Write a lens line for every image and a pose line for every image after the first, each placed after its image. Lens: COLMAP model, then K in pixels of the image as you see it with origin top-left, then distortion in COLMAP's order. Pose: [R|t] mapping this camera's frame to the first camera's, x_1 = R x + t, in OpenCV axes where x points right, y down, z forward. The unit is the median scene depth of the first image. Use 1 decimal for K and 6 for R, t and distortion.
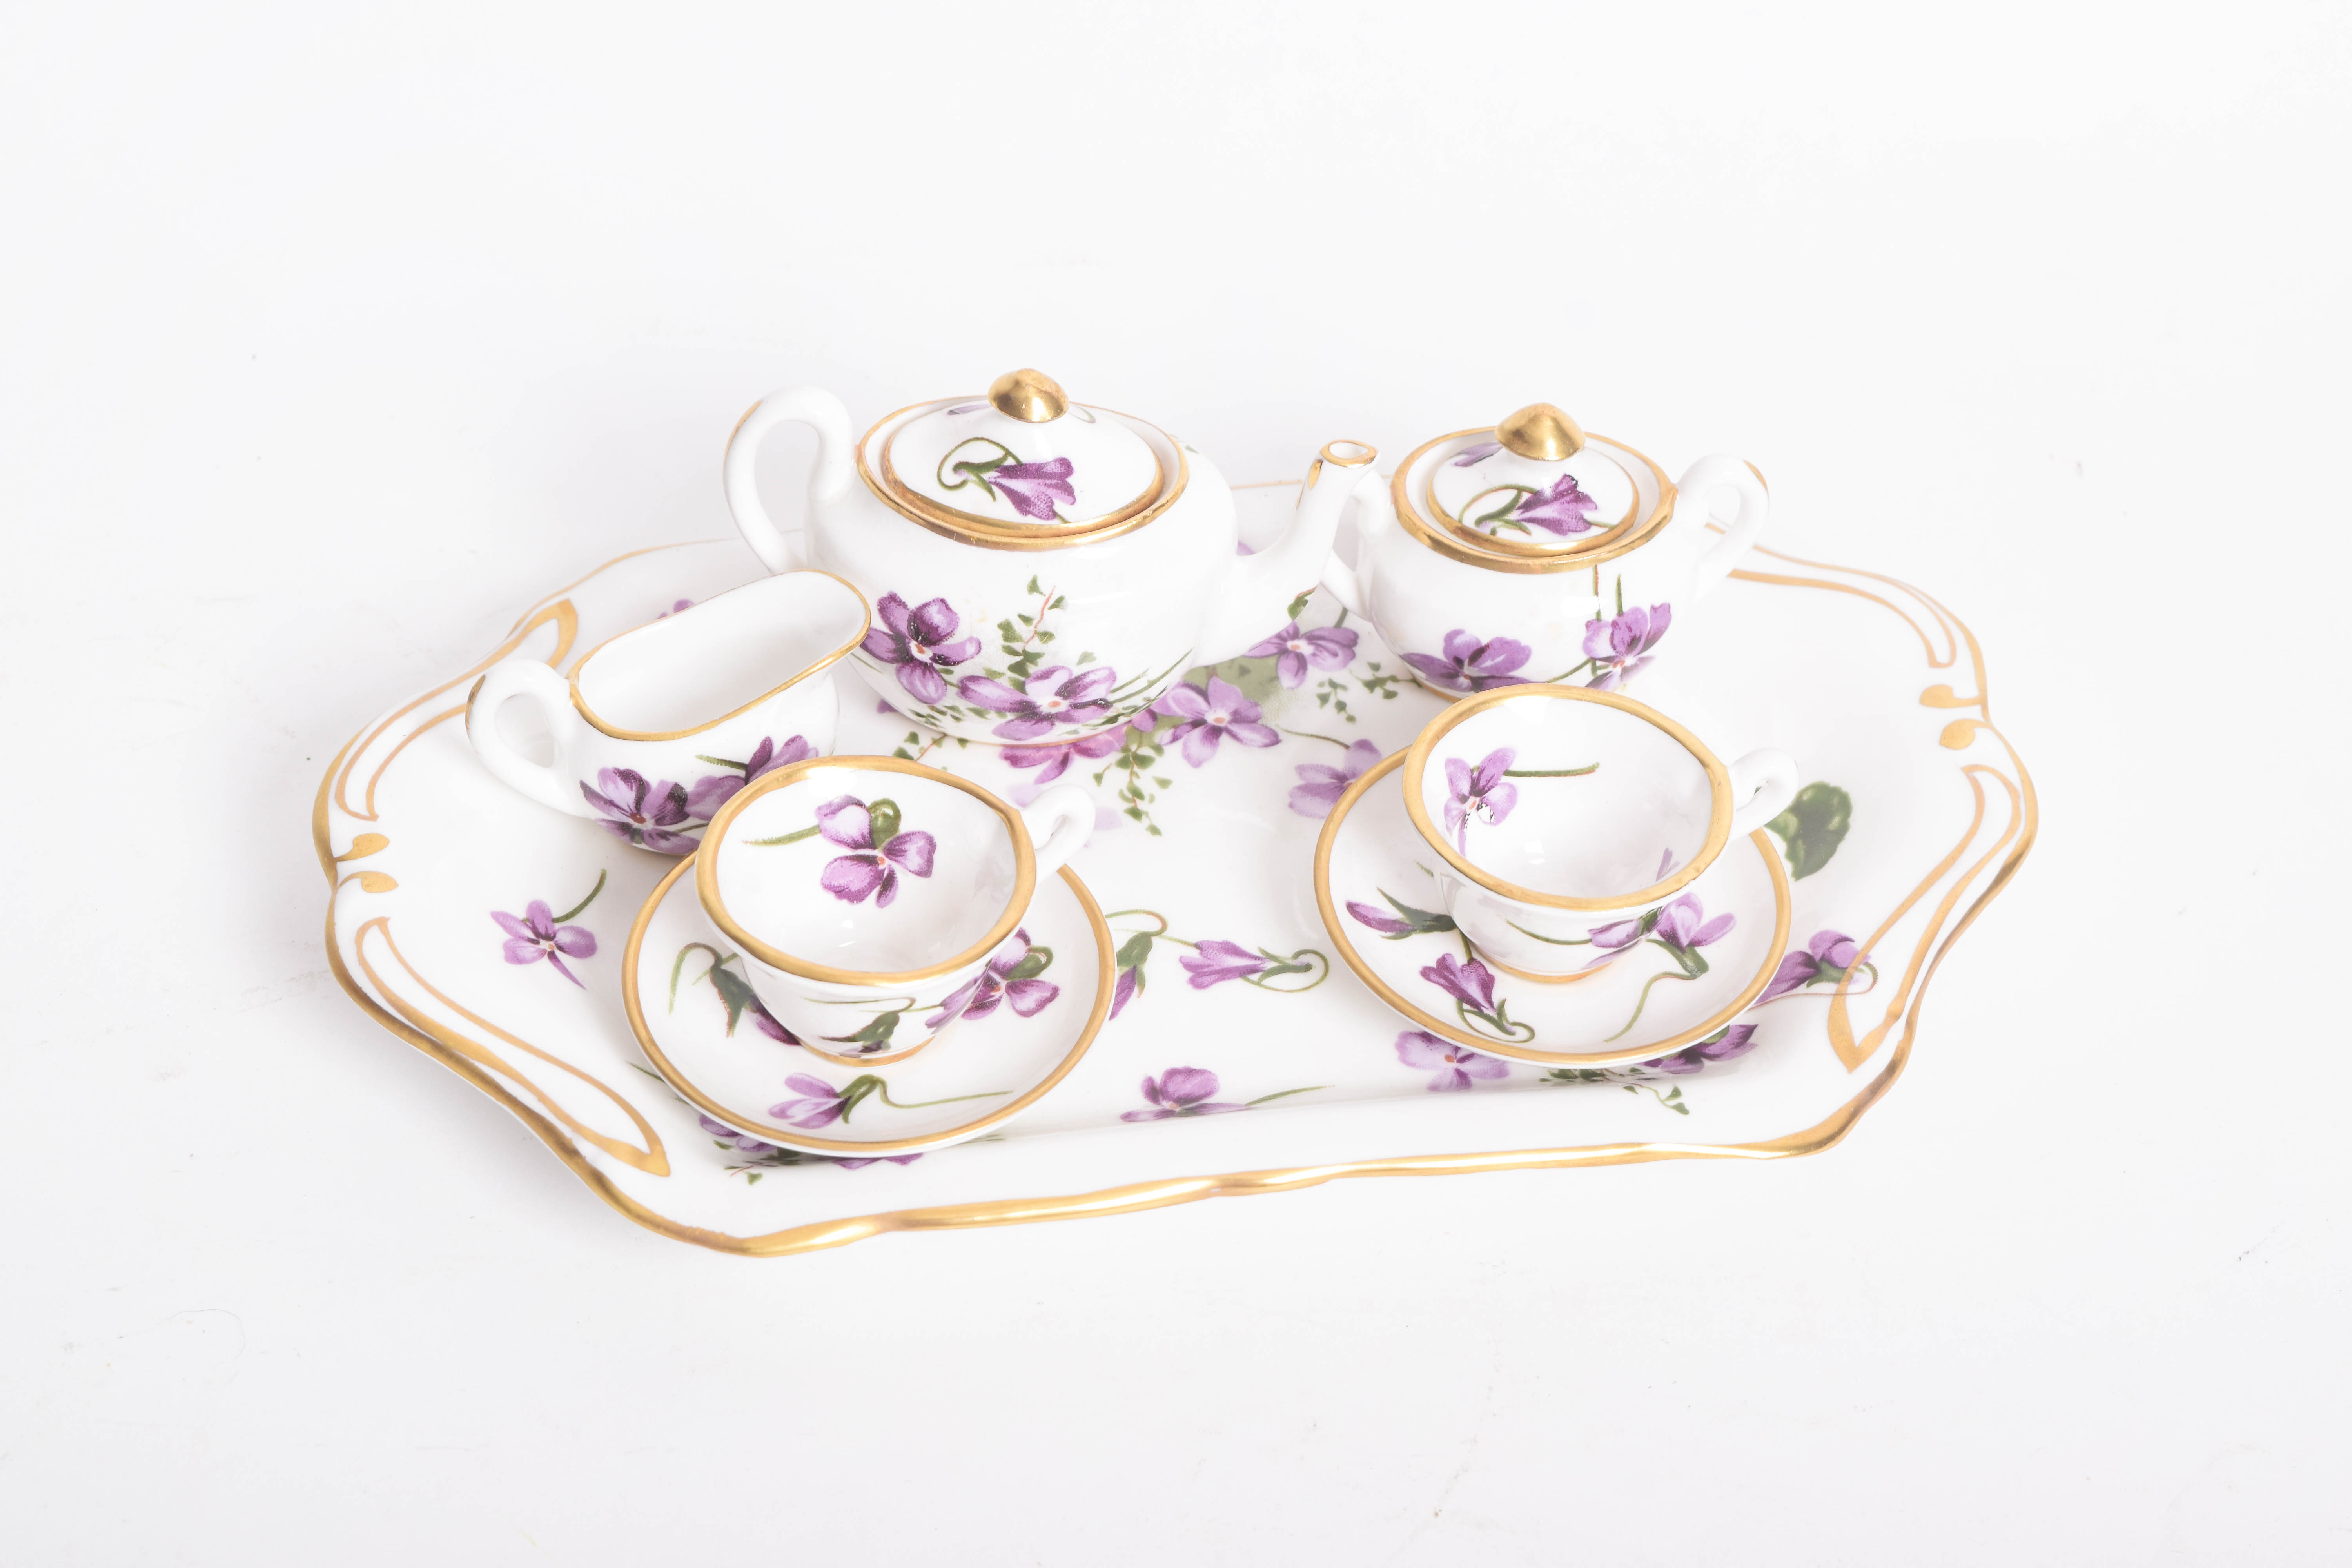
lens RADIAL K [[5245.0, 0, 1176.0], [0, 5245.0, 784.0], [0, 0, 1]] dist [-0.040449, -0.197596]
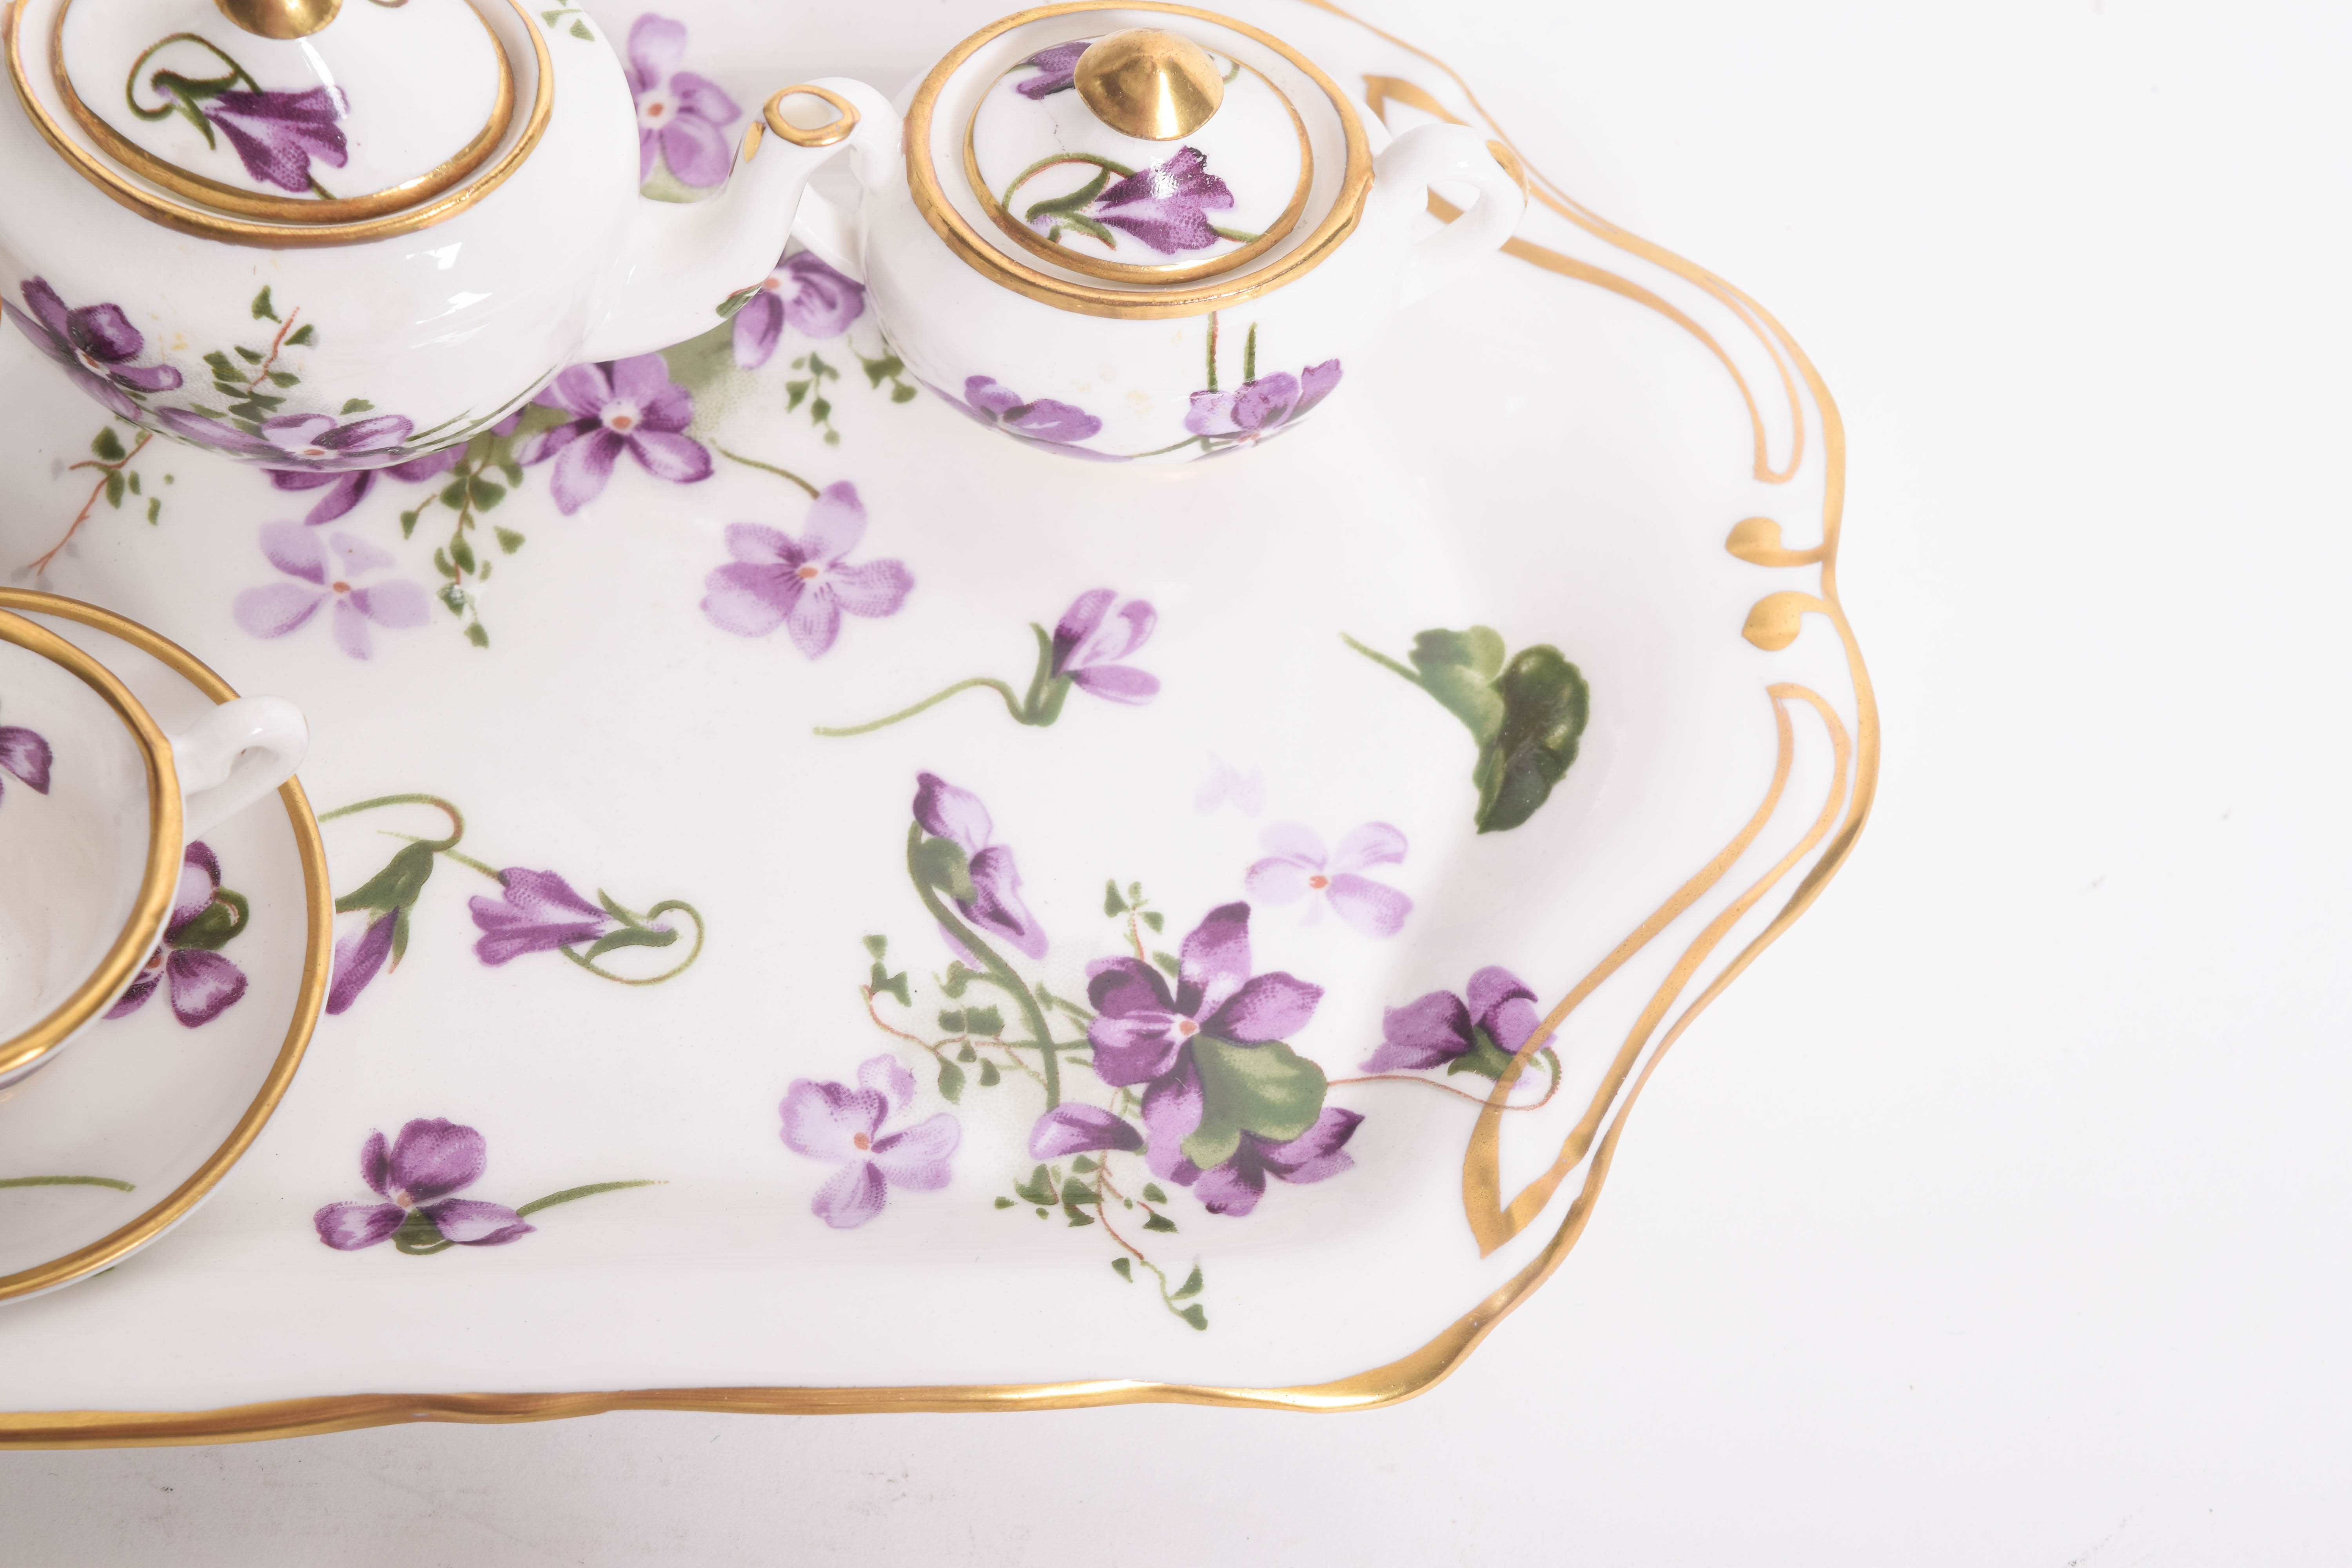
lens RADIAL K [[5245.0, 0, 1176.0], [0, 5245.0, 784.0], [0, 0, 1]] dist [-0.040449, -0.197596]
pose [[0.993919, 0.108923, -0.016160, 0.092878], [-0.096241, 0.930590, 0.353186, -0.208517], [0.053508, -0.349483, 0.935414, 0.416662]]
